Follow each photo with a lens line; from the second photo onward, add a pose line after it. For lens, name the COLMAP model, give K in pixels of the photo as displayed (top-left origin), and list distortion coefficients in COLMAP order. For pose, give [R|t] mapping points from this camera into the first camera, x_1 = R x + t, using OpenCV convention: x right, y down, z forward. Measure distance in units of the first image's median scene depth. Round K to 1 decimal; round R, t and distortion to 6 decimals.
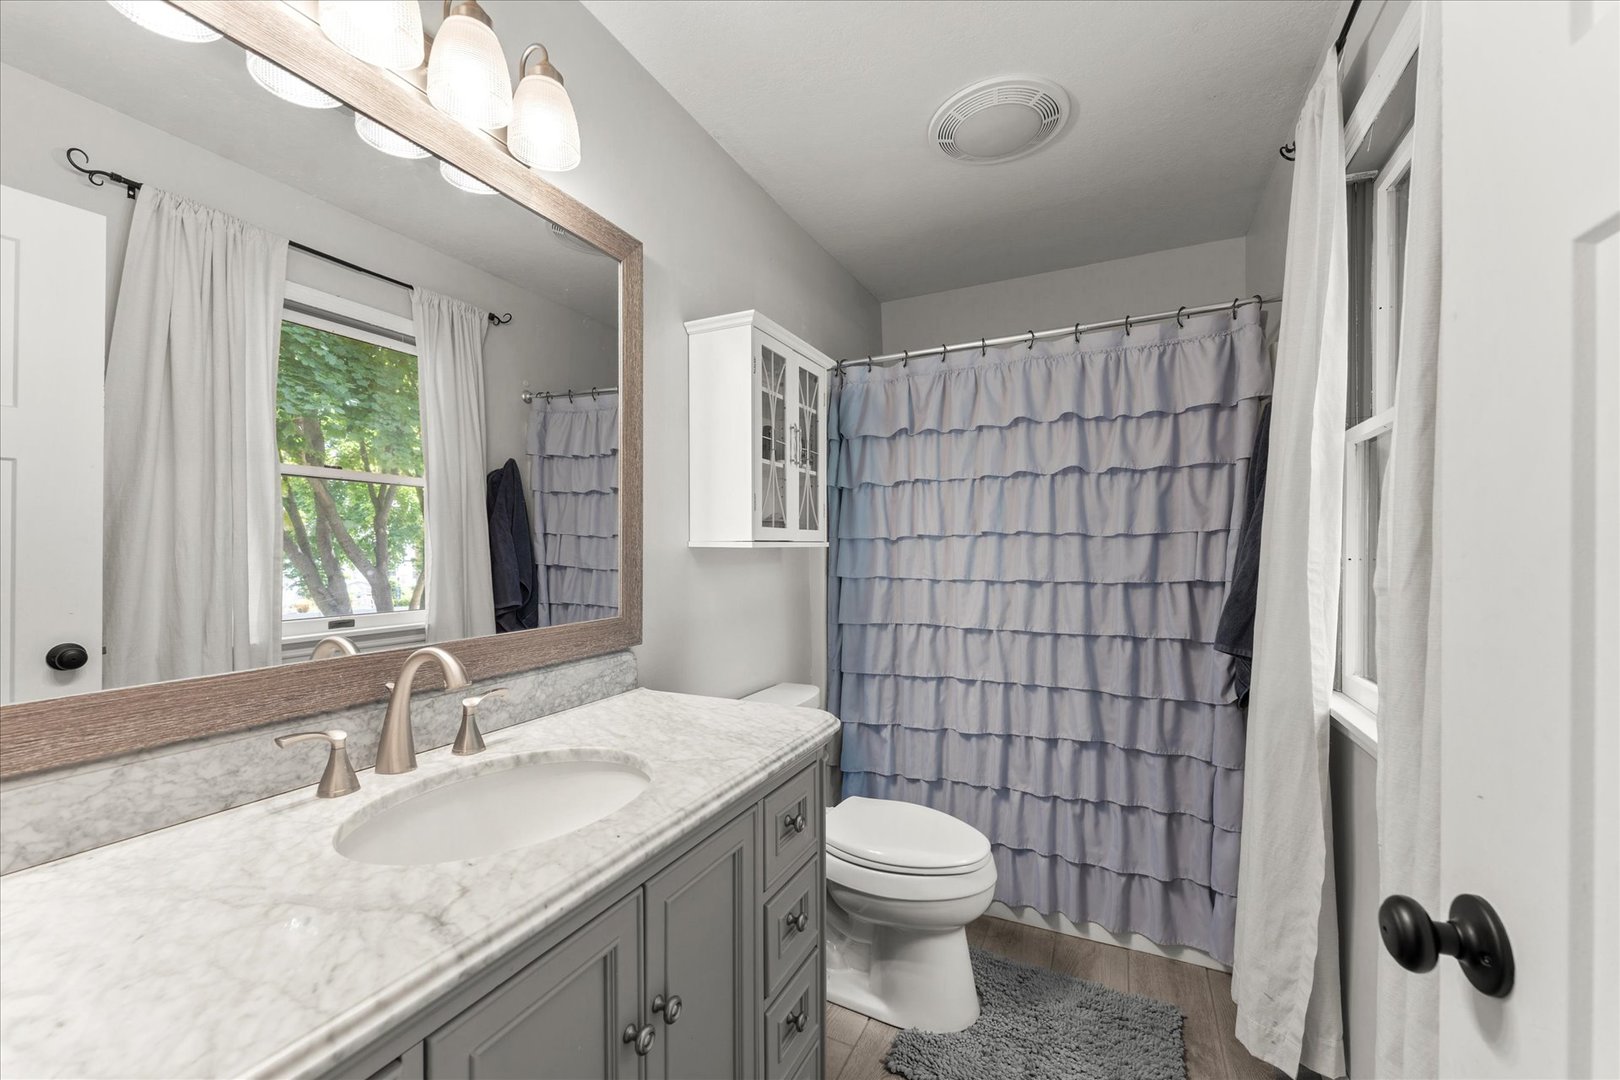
lens RADIAL K [[643.4, 0, 813.3], [0, 643.4, 517.4], [0, 0, 1]] dist [-0.000720, 0.000069]
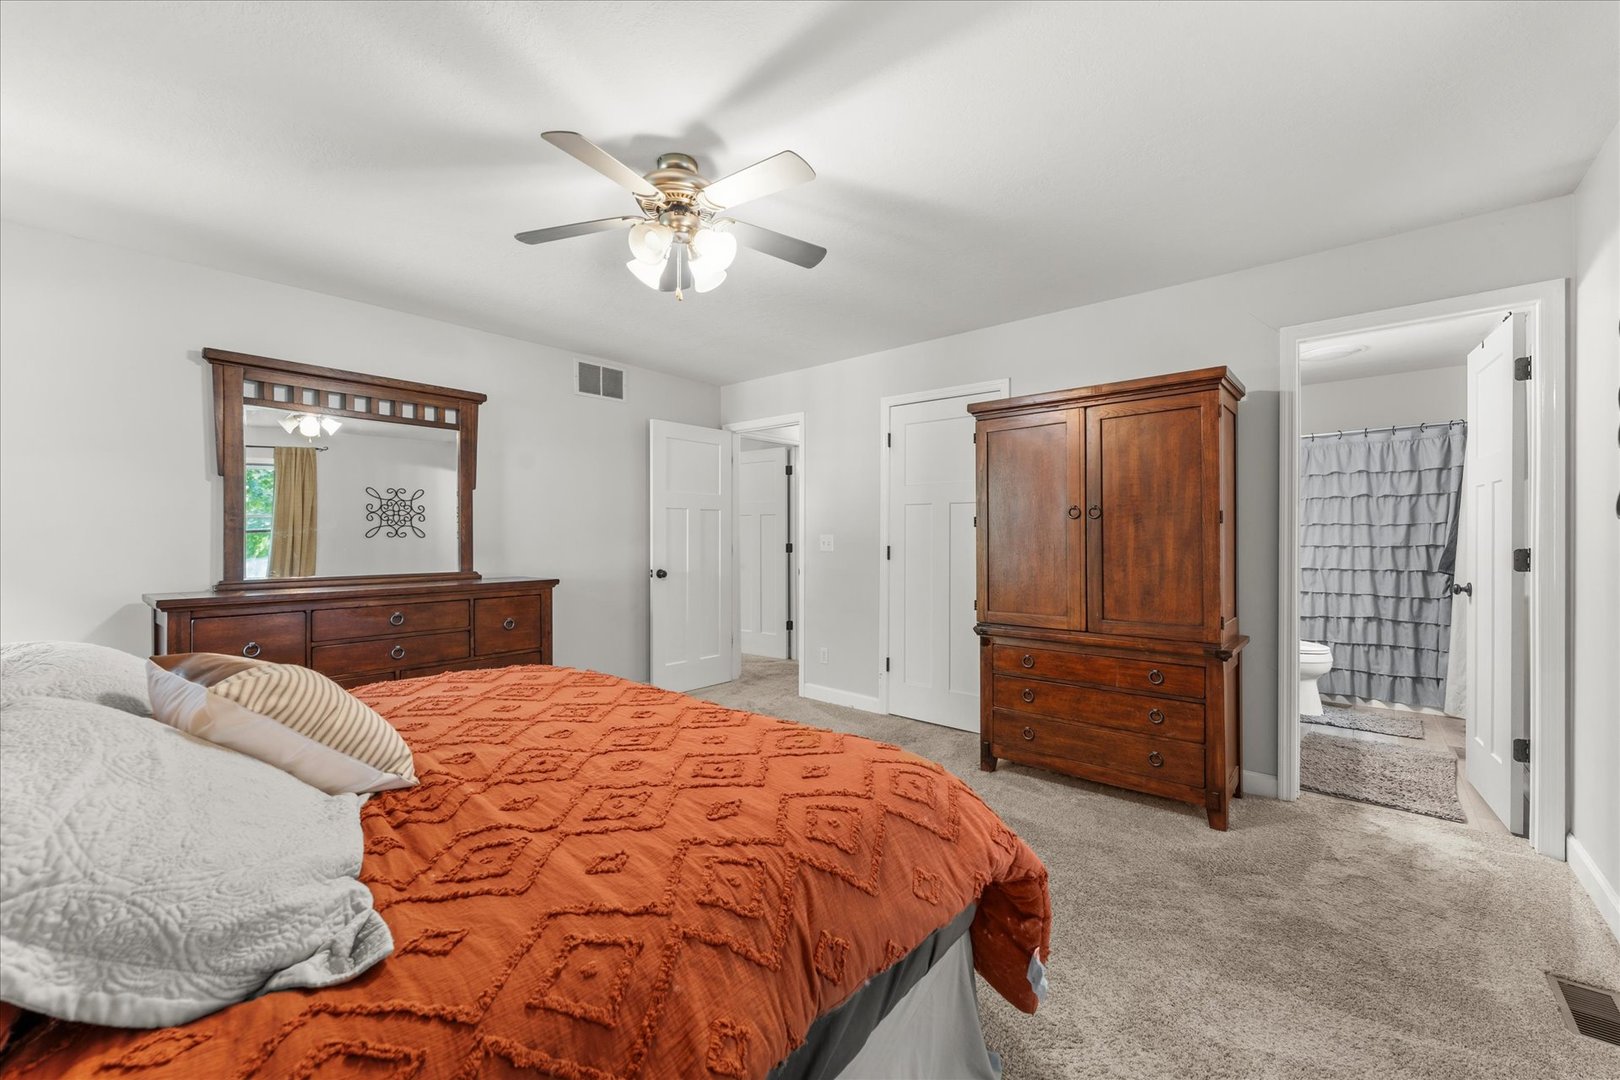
lens RADIAL K [[643.4, 0, 813.3], [0, 643.4, 517.4], [0, 0, 1]] dist [-0.000720, 0.000069]
pose [[0.965761, 0.001874, -0.259427, -0.881425], [-0.001765, 0.999998, 0.000653, 0.004116], [0.259427, -0.000173, 0.965763, -1.685095]]
